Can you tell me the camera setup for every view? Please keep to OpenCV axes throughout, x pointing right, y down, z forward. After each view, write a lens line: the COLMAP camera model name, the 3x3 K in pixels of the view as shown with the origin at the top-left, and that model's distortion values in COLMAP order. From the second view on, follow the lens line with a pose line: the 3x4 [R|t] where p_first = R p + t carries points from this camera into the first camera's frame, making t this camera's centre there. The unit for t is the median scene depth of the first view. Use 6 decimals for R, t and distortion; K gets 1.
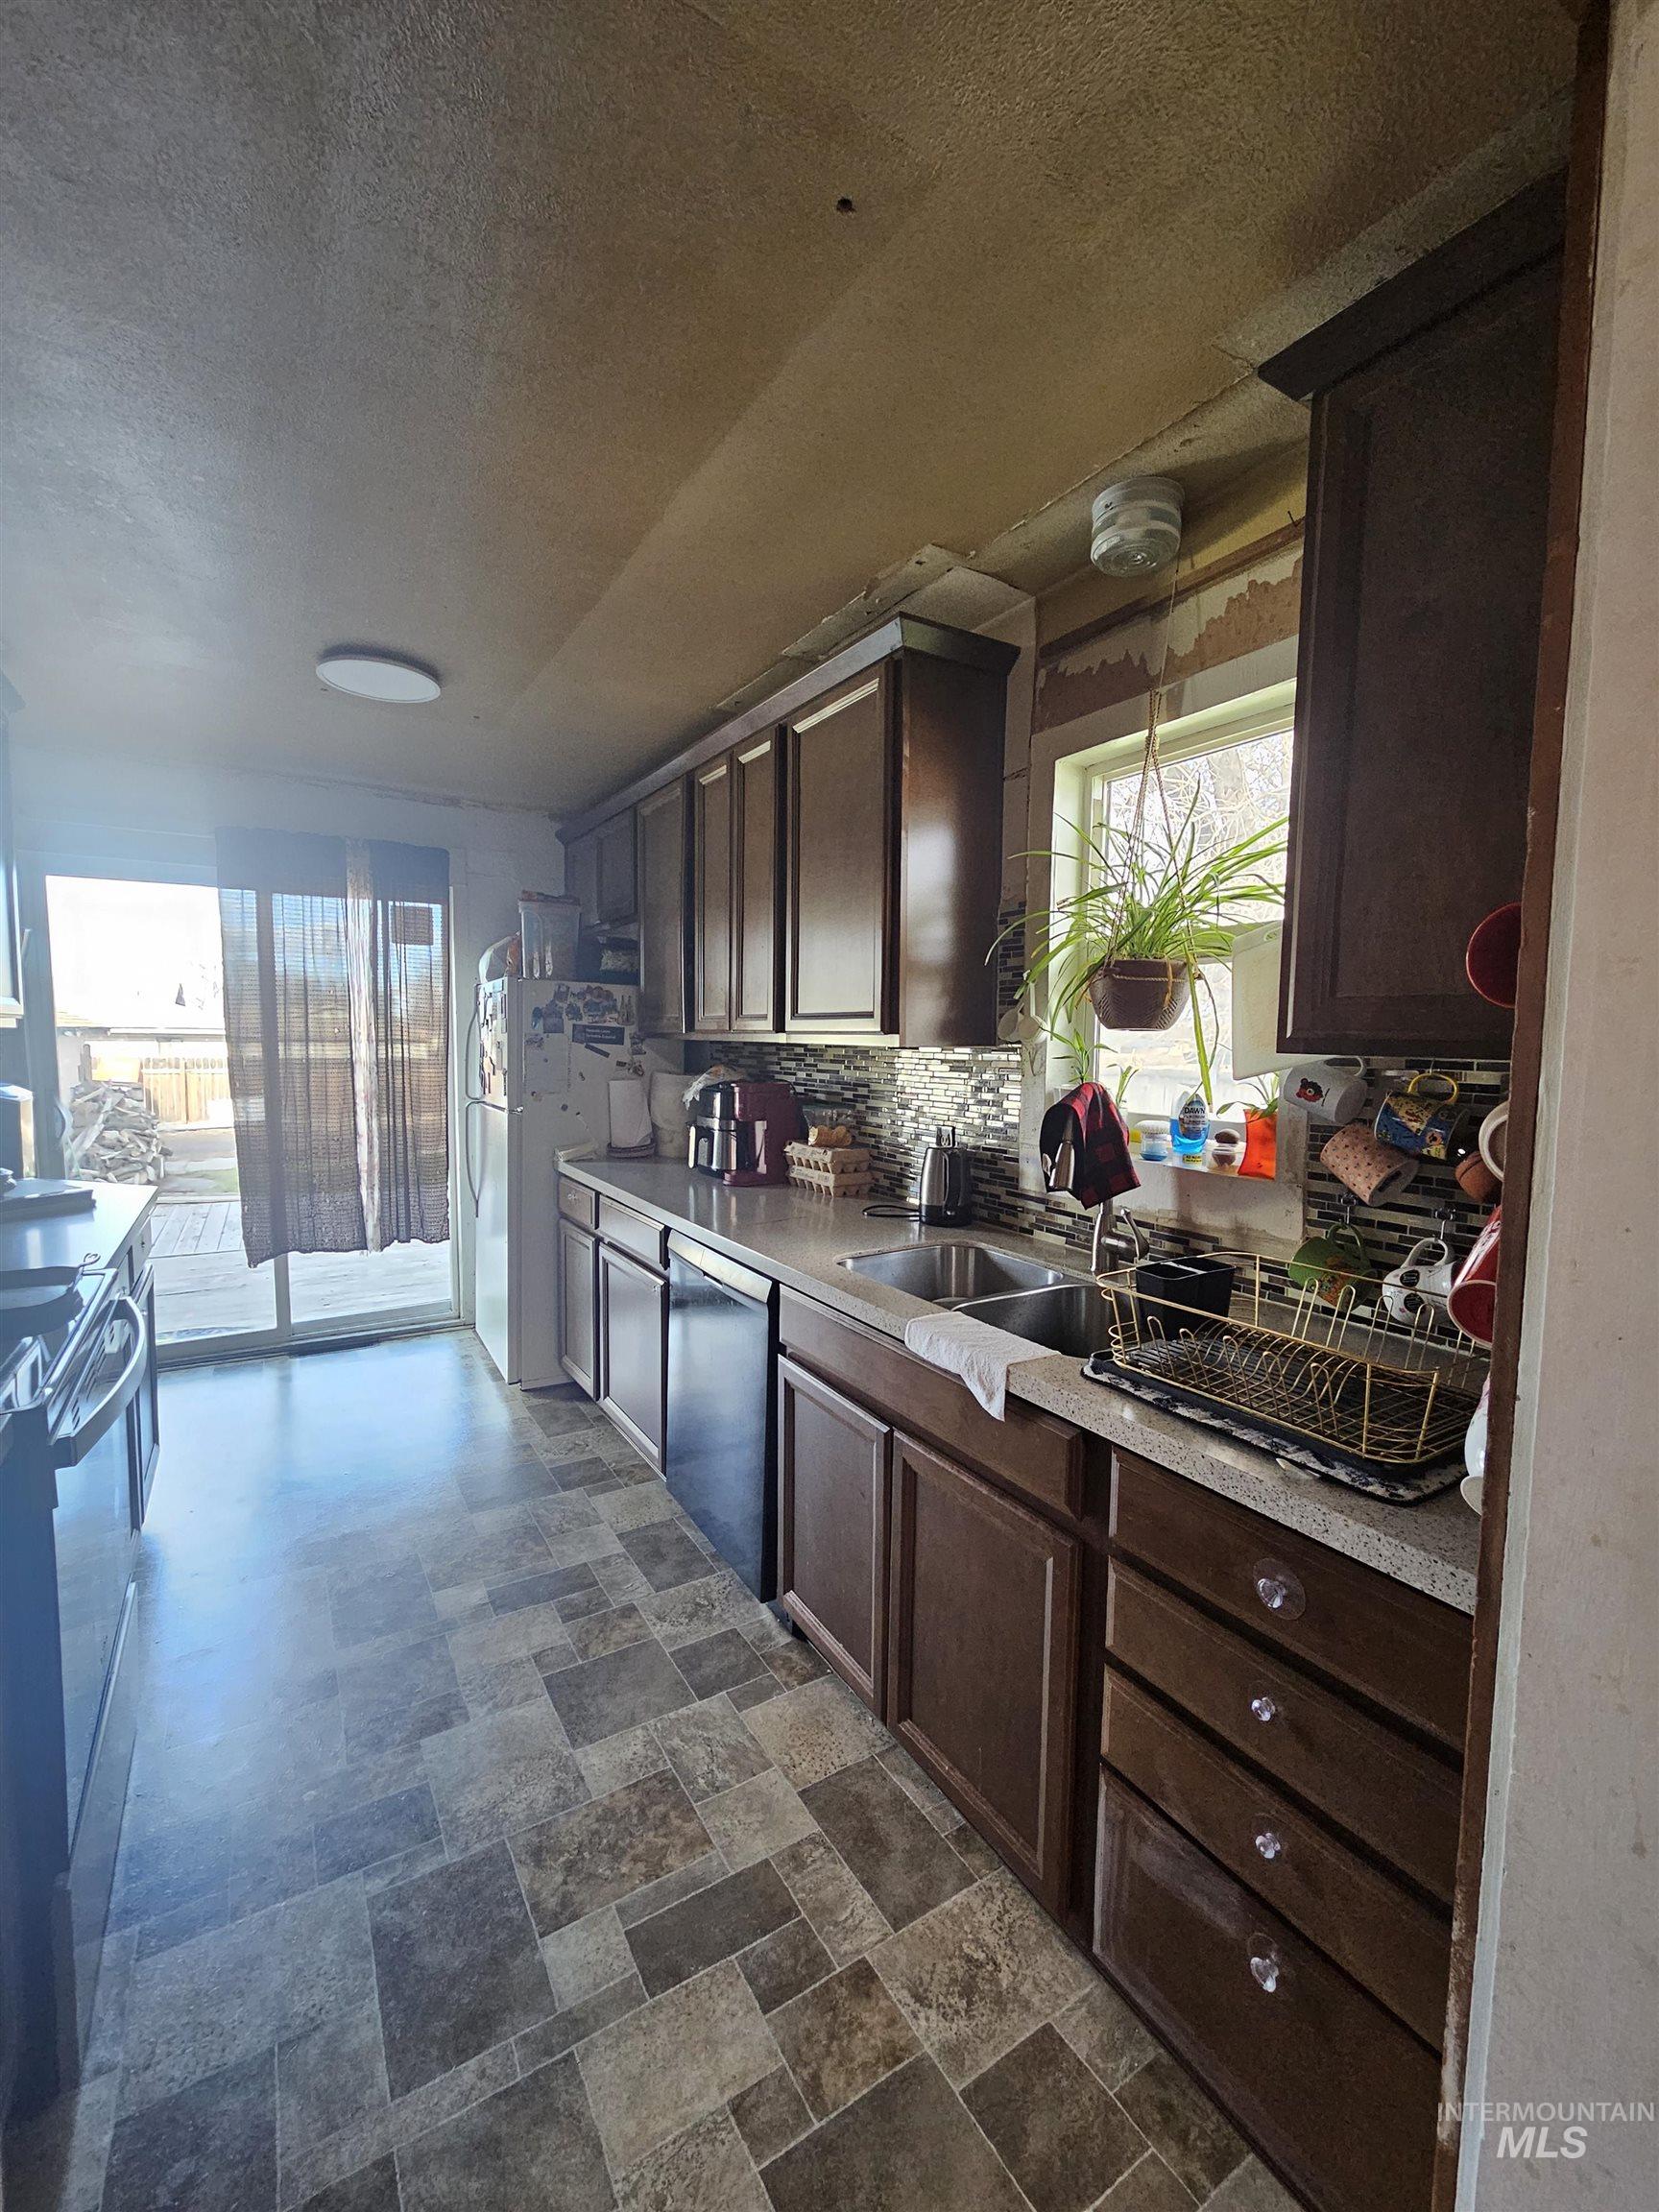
lens RADIAL K [[909.1, 0, 833.3], [0, 909.1, 1104.2], [0, 0, 1]] dist [0.002029, 0.001969]
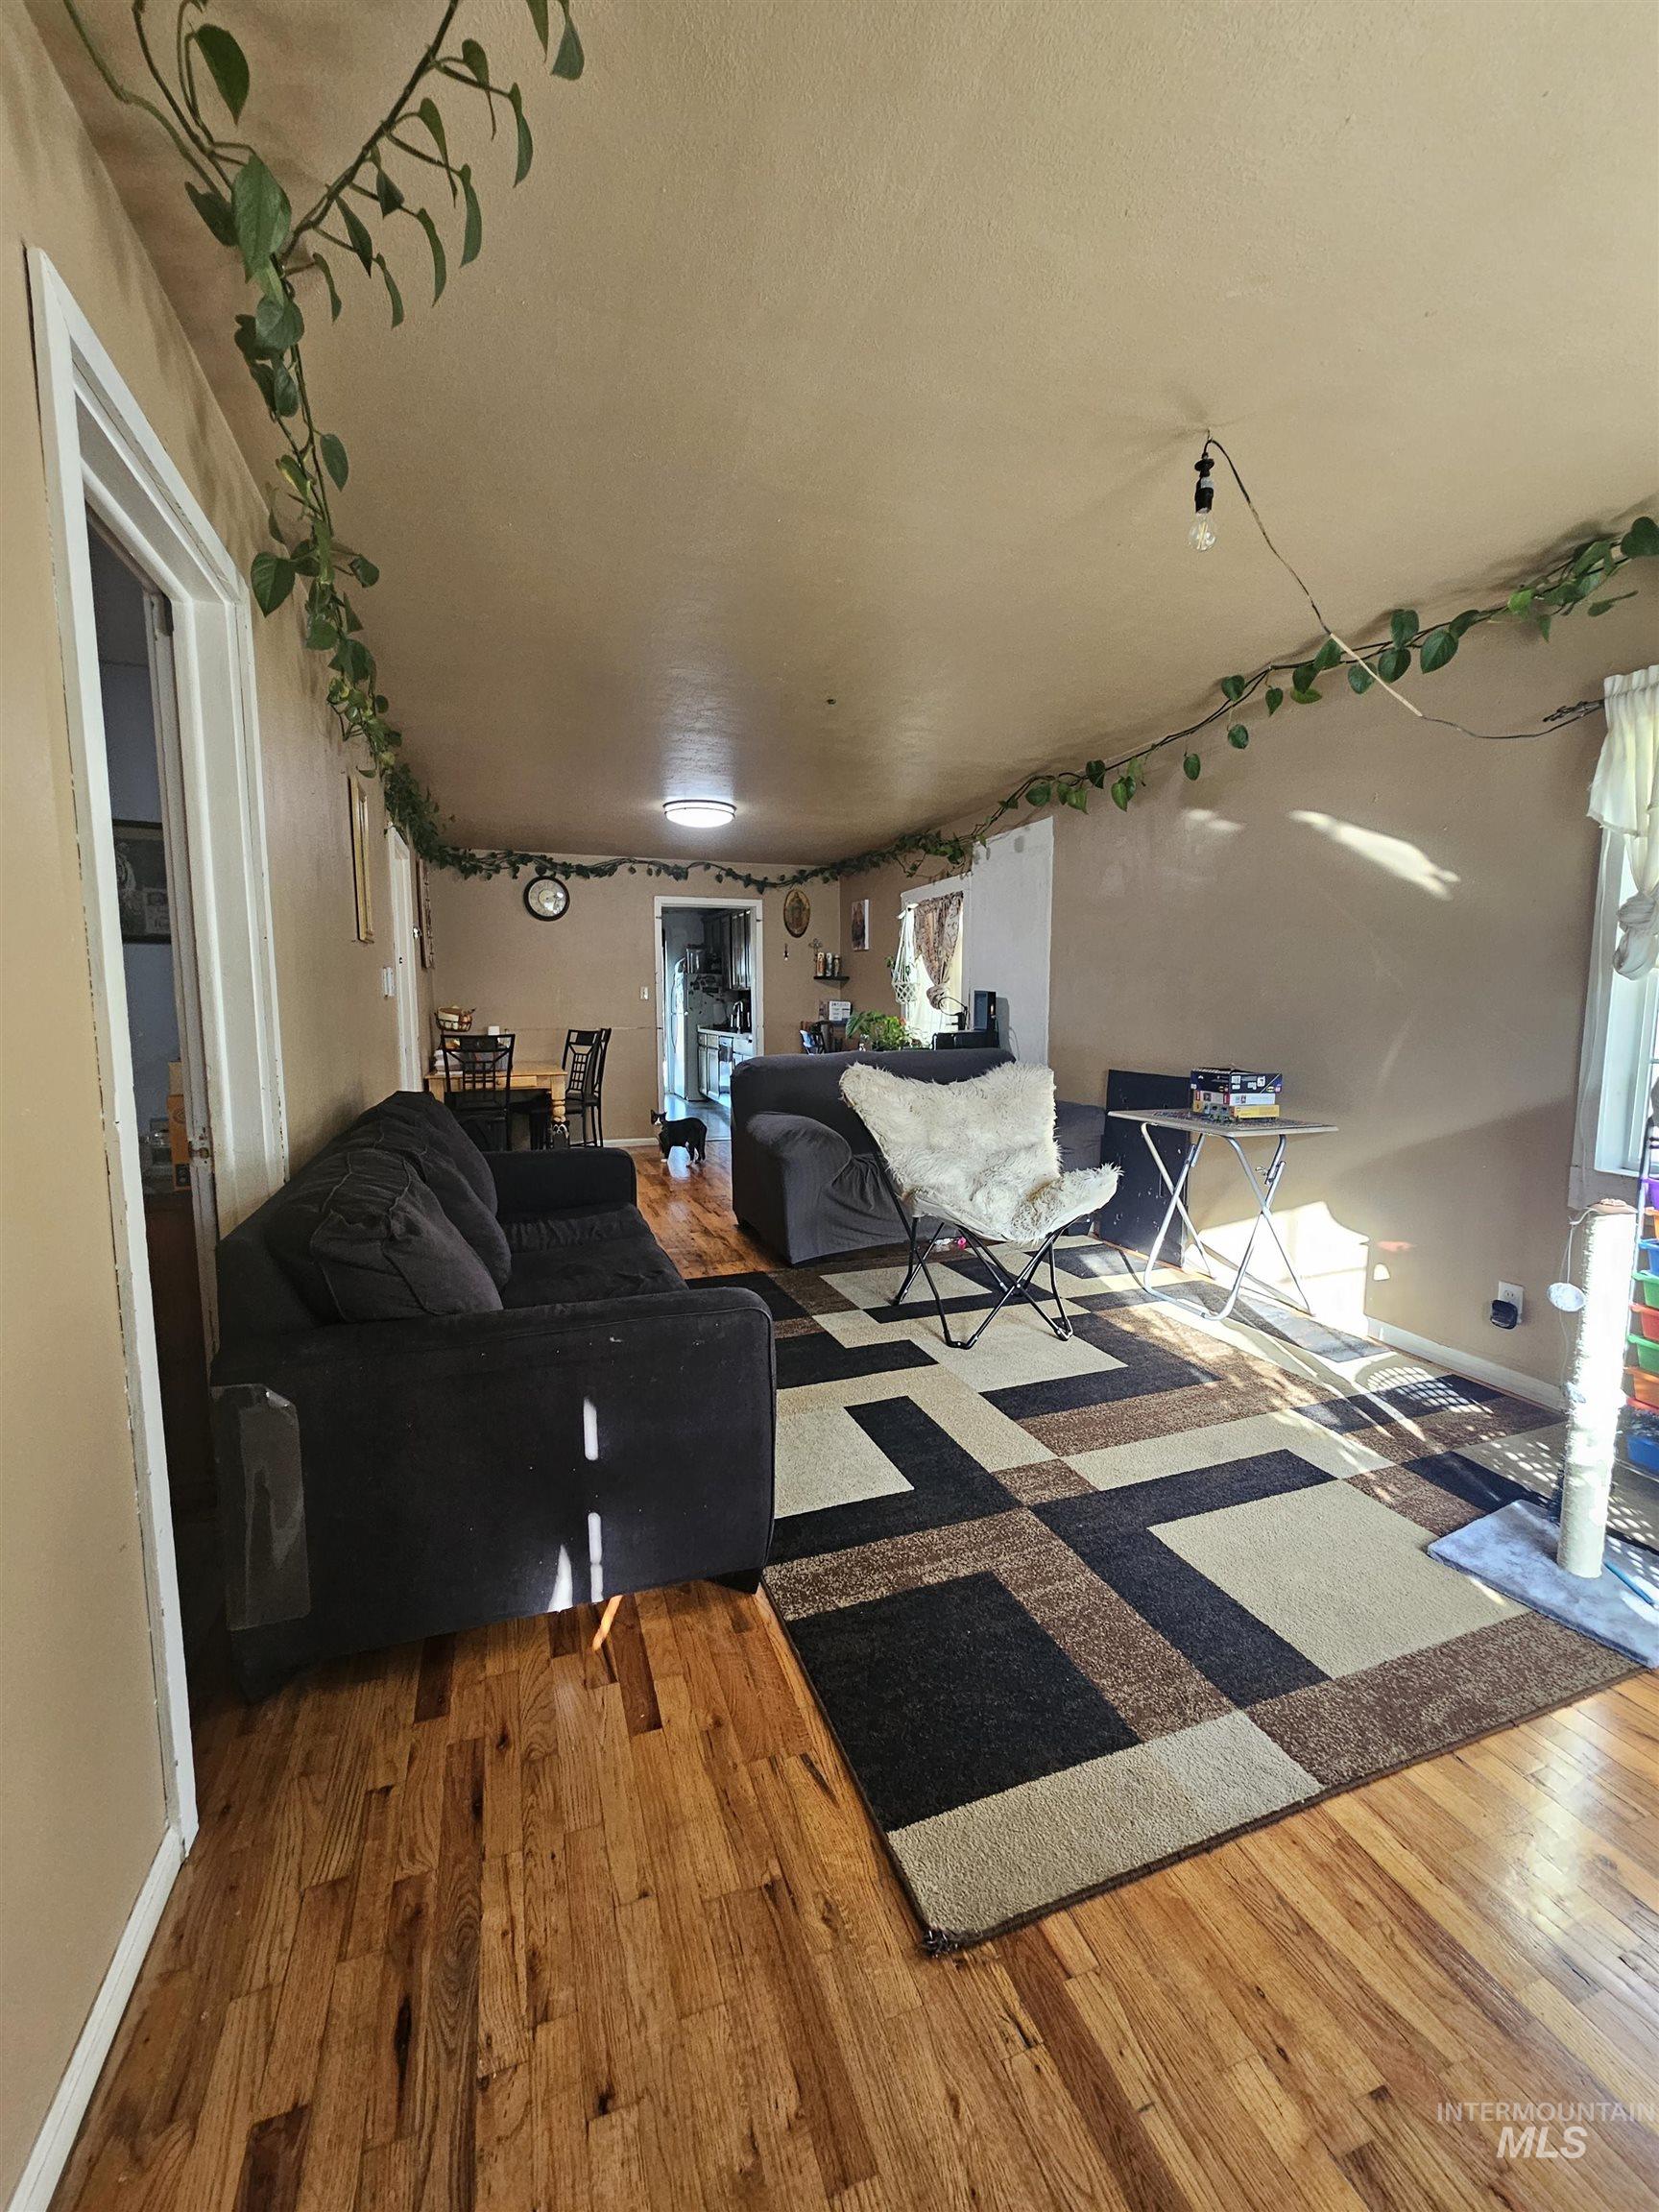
lens RADIAL K [[909.1, 0, 828.7], [0, 909.1, 1104.7], [0, 0, 1]] dist [0.002029, 0.001969]
pose [[0.979748, 0.006010, -0.200145, 0.785046], [0.001682, 0.999267, 0.038241, 0.203028], [0.200228, -0.037803, 0.979020, -2.042974]]
